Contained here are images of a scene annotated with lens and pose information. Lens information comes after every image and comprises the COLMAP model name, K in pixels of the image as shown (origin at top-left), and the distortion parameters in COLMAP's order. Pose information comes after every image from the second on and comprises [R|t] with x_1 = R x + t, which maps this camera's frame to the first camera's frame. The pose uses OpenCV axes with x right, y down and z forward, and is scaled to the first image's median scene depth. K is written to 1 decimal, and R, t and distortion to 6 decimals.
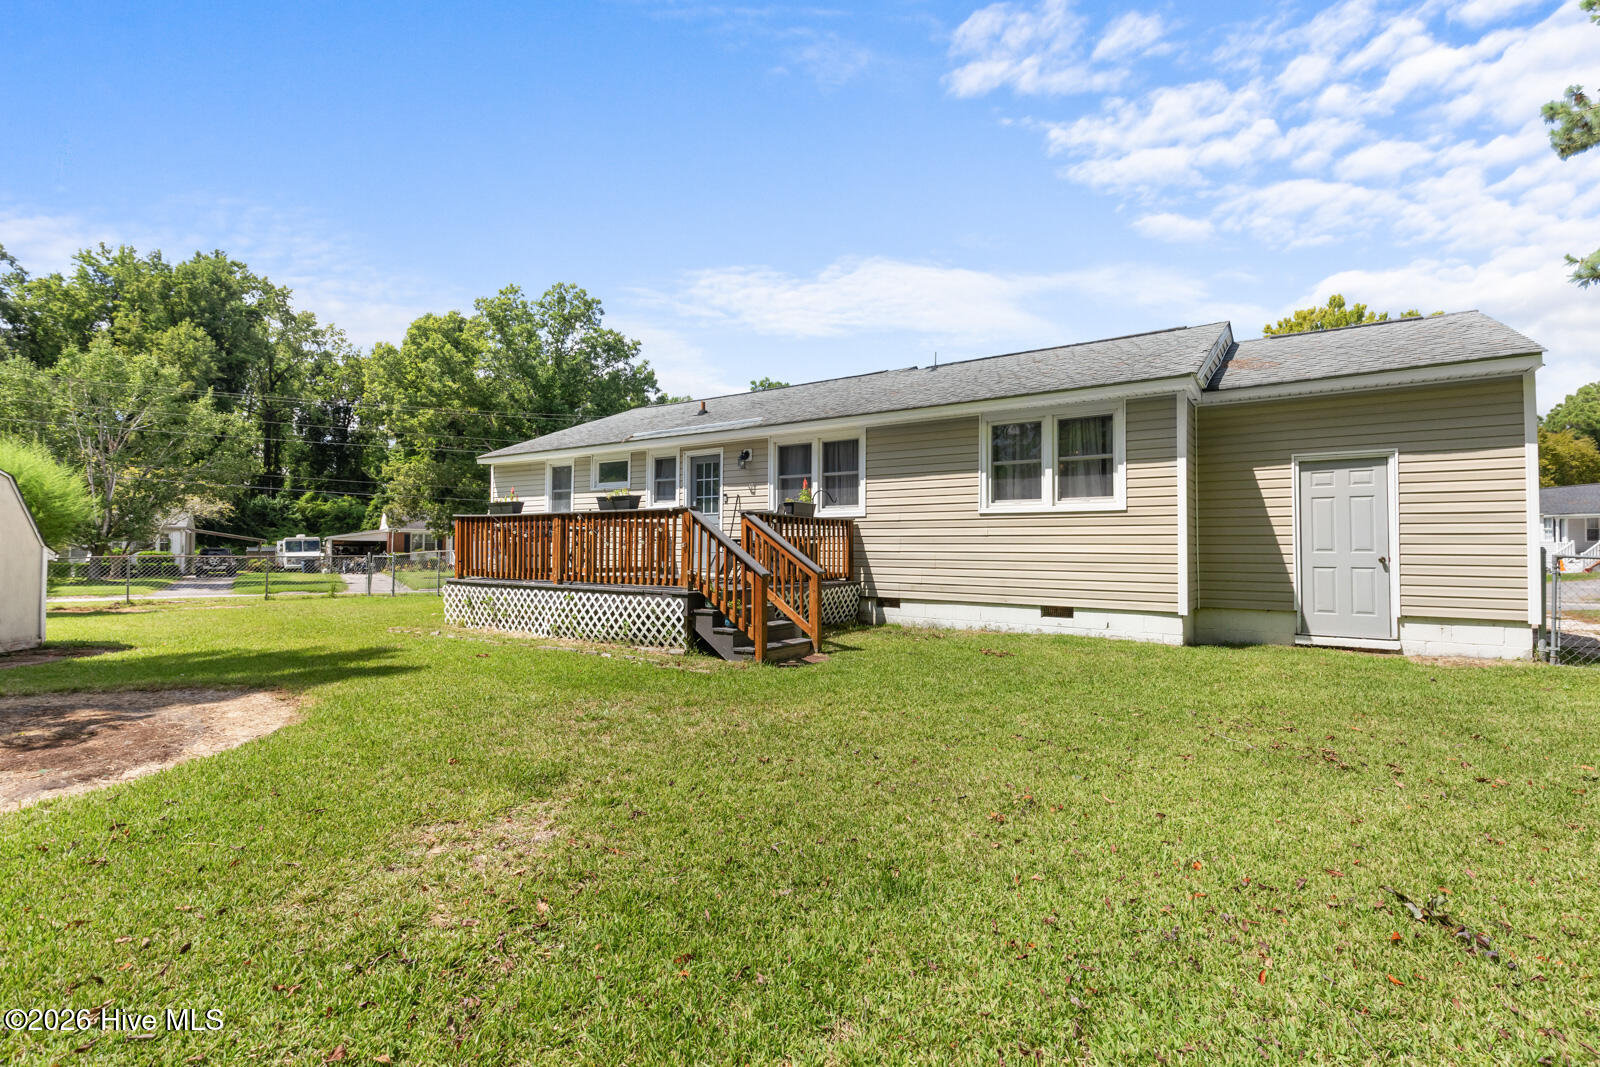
lens RADIAL K [[722.0, 0, 803.5], [0, 722.0, 530.5], [0, 0, 1]] dist [0.008887, -0.000922]
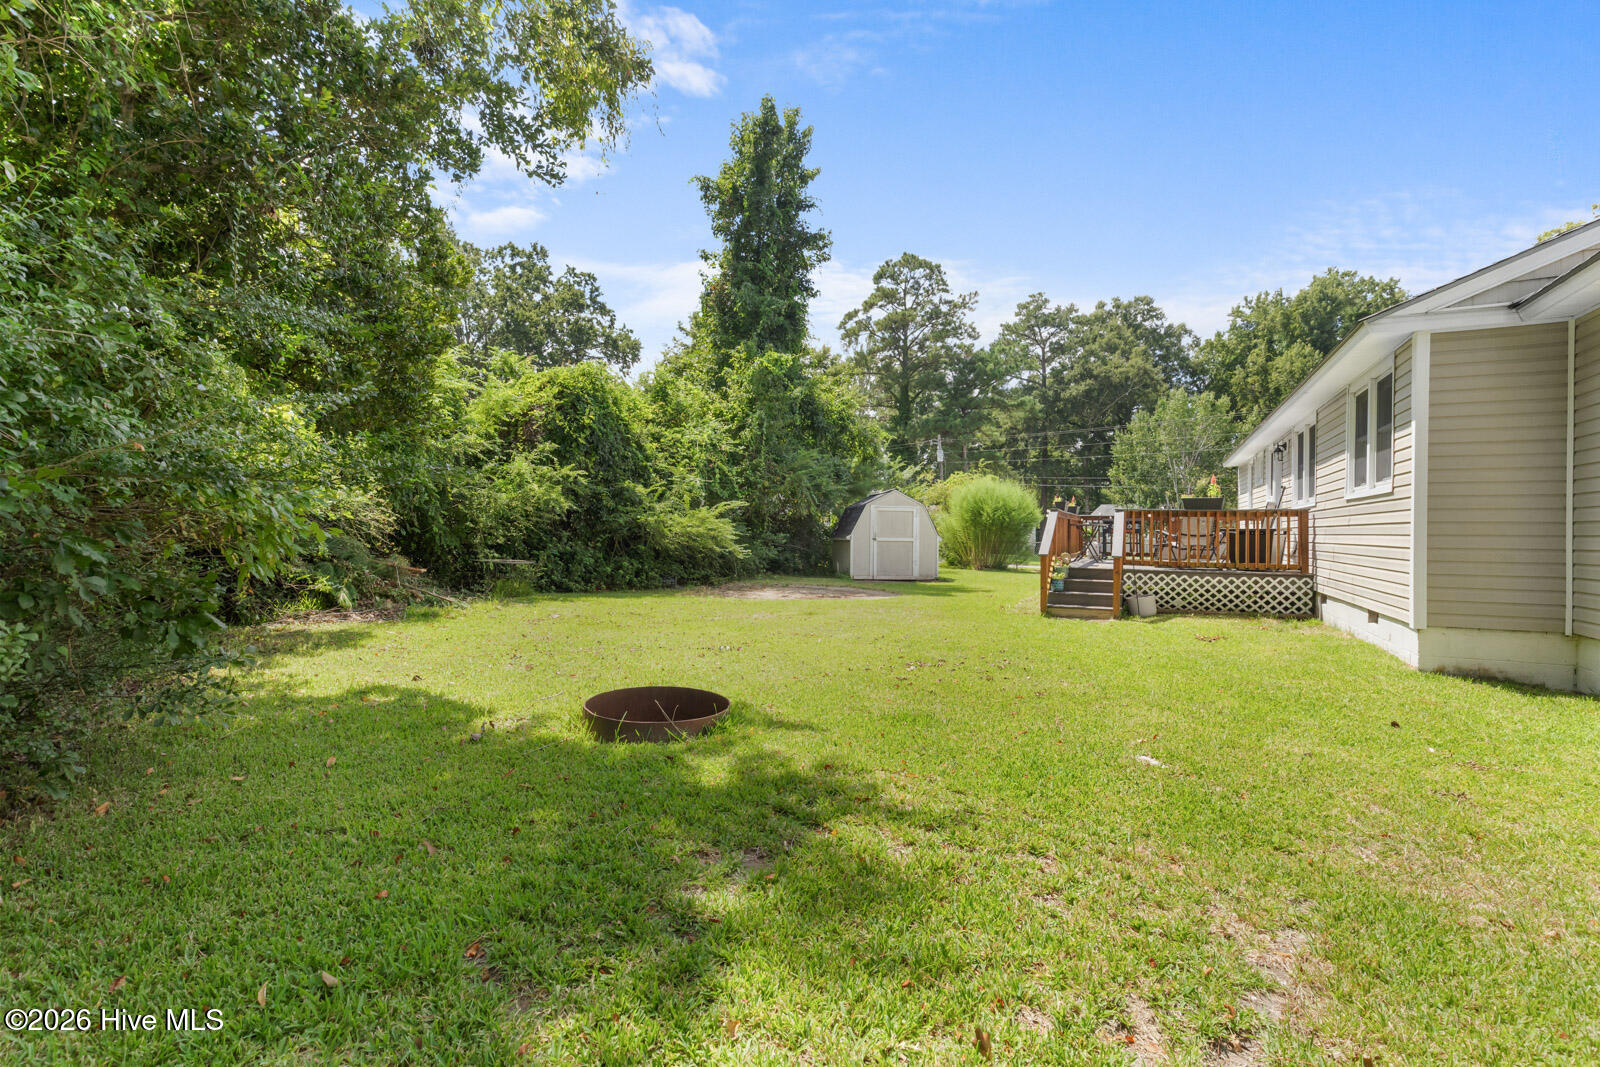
lens RADIAL K [[722.0, 0, 803.5], [0, 722.0, 530.5], [0, 0, 1]] dist [0.008887, -0.000922]
pose [[0.172751, -0.005679, -0.984949, 0.200769], [0.016980, 0.999852, -0.002787, 0.000562], [0.984819, -0.016243, 0.172822, 0.031448]]
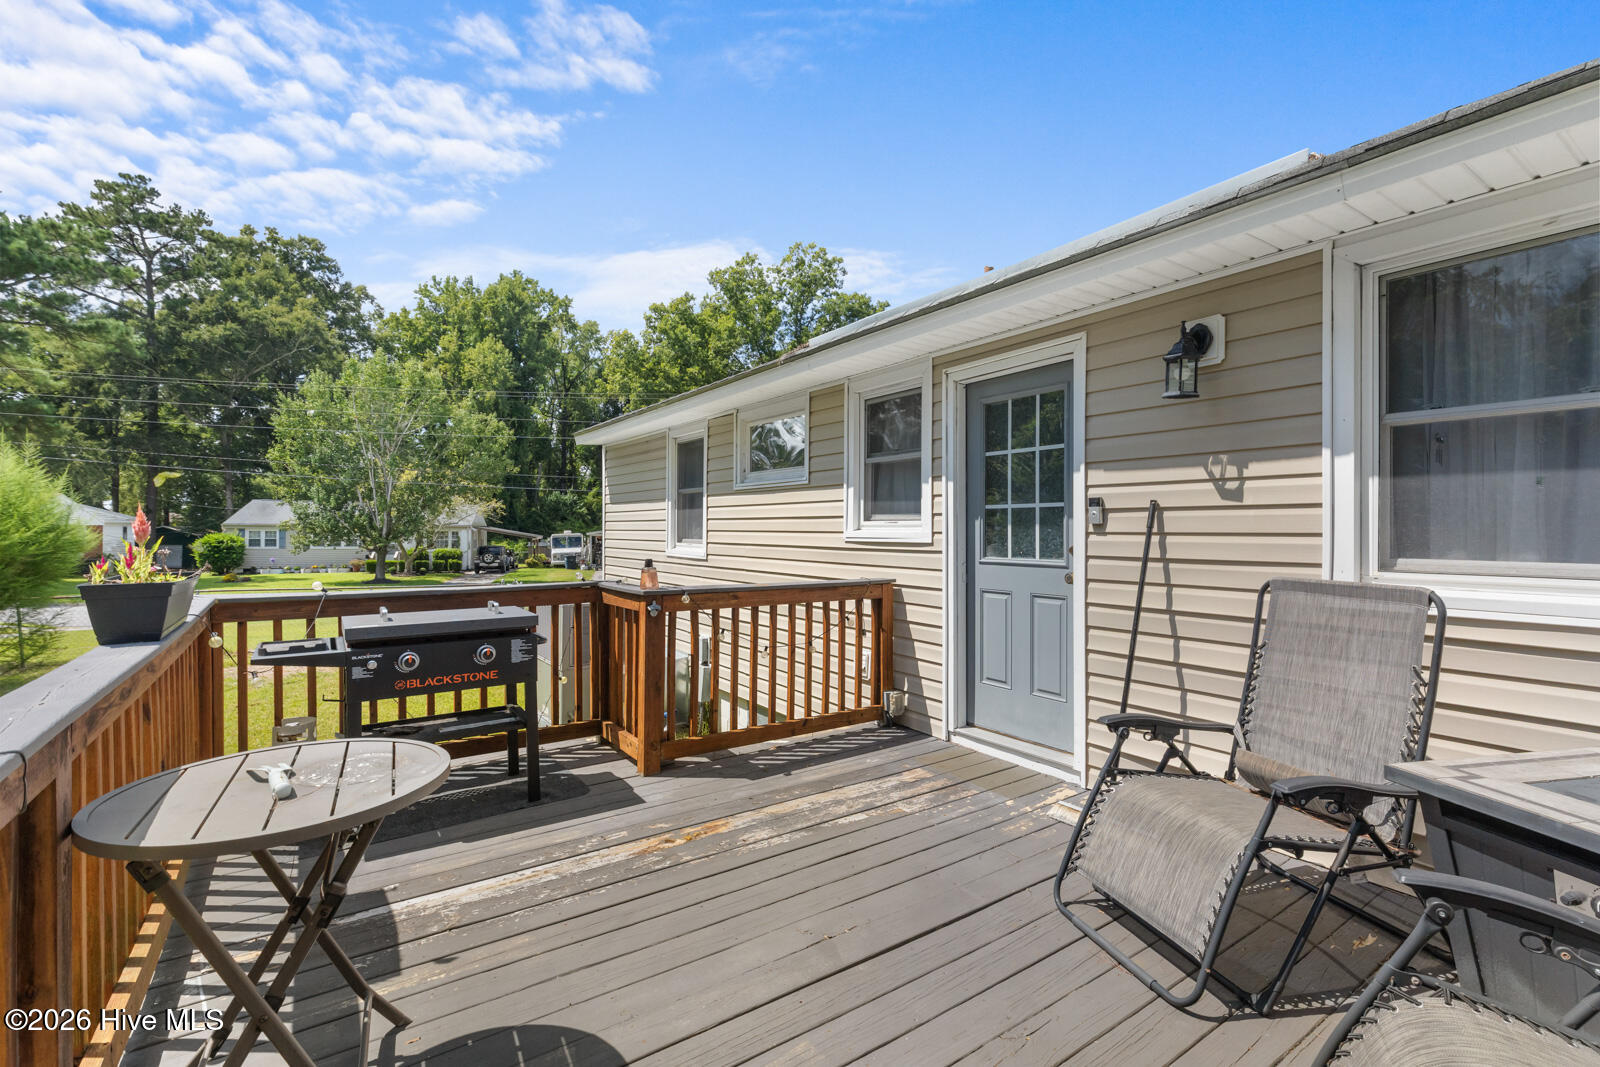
lens RADIAL K [[722.0, 0, 803.5], [0, 722.0, 530.5], [0, 0, 1]] dist [0.008887, -0.000922]
pose [[0.938458, -0.004327, -0.345367, -0.028500], [0.011485, 0.999760, 0.018681, -0.010749], [0.345203, -0.021498, 0.938282, 0.169137]]
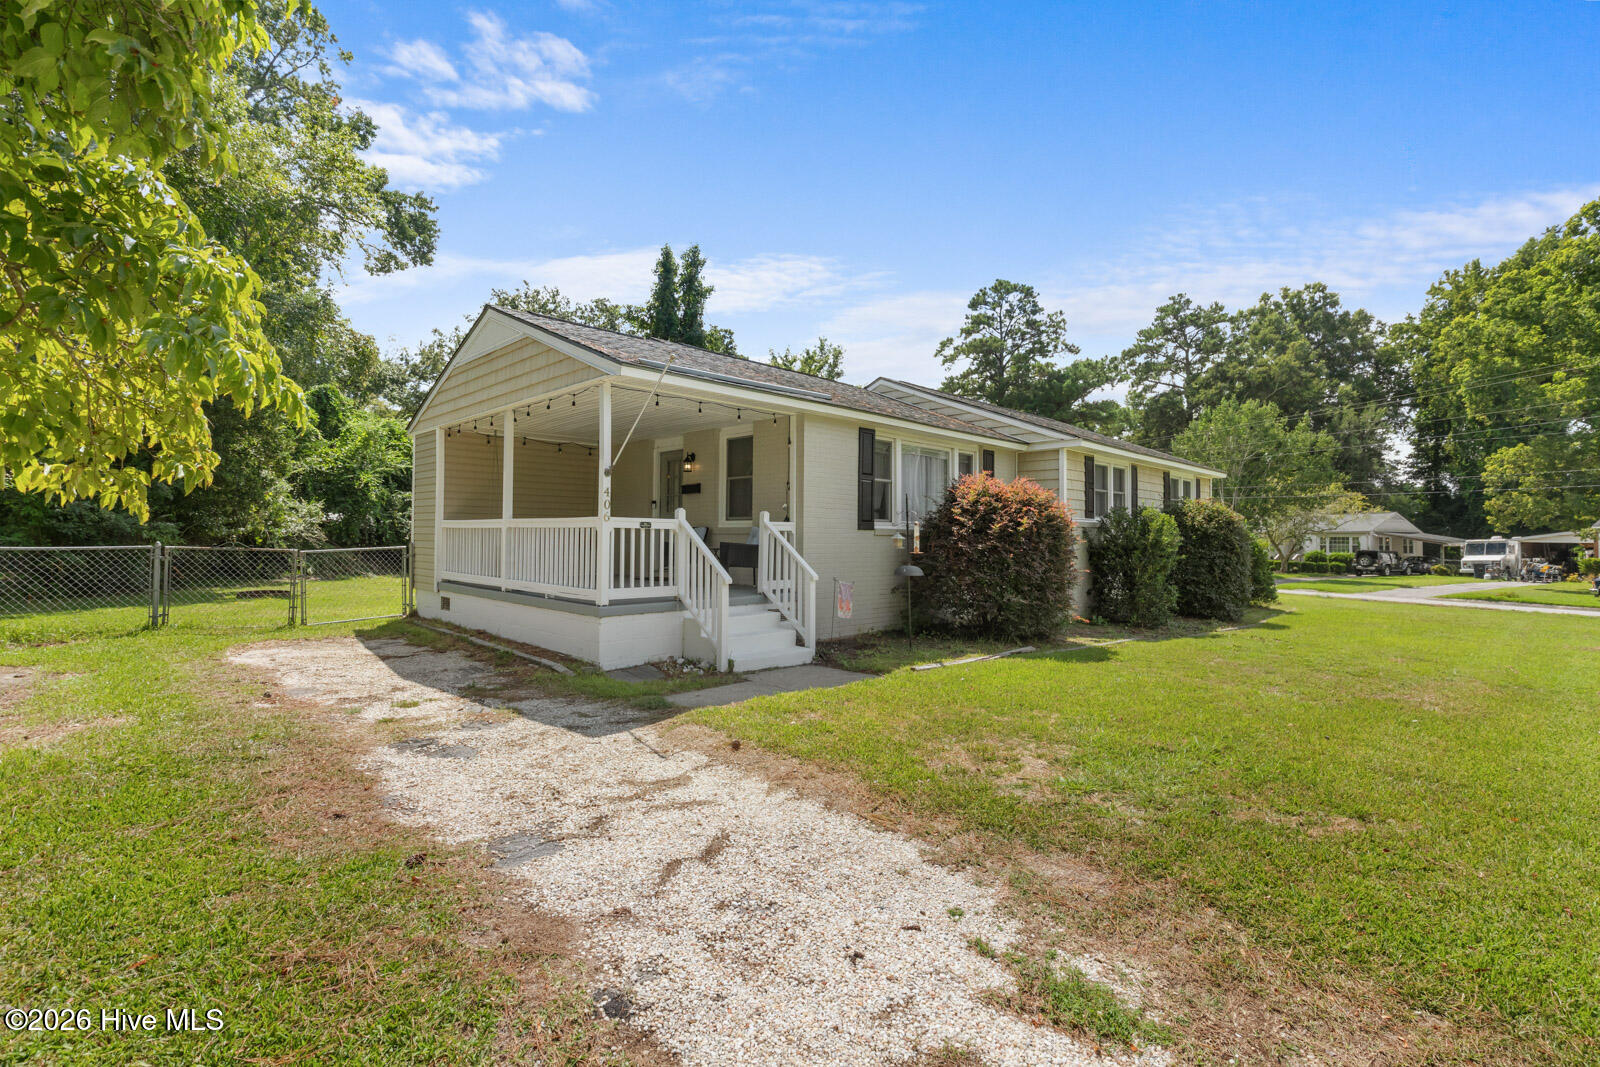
lens RADIAL K [[722.0, 0, 803.5], [0, 722.0, 530.5], [0, 0, 1]] dist [0.008887, -0.000922]
pose [[-0.182481, -0.016736, -0.983067, 0.406655], [0.011210, 0.999755, -0.019101, 0.006978], [0.983145, -0.014506, -0.182249, 0.350553]]
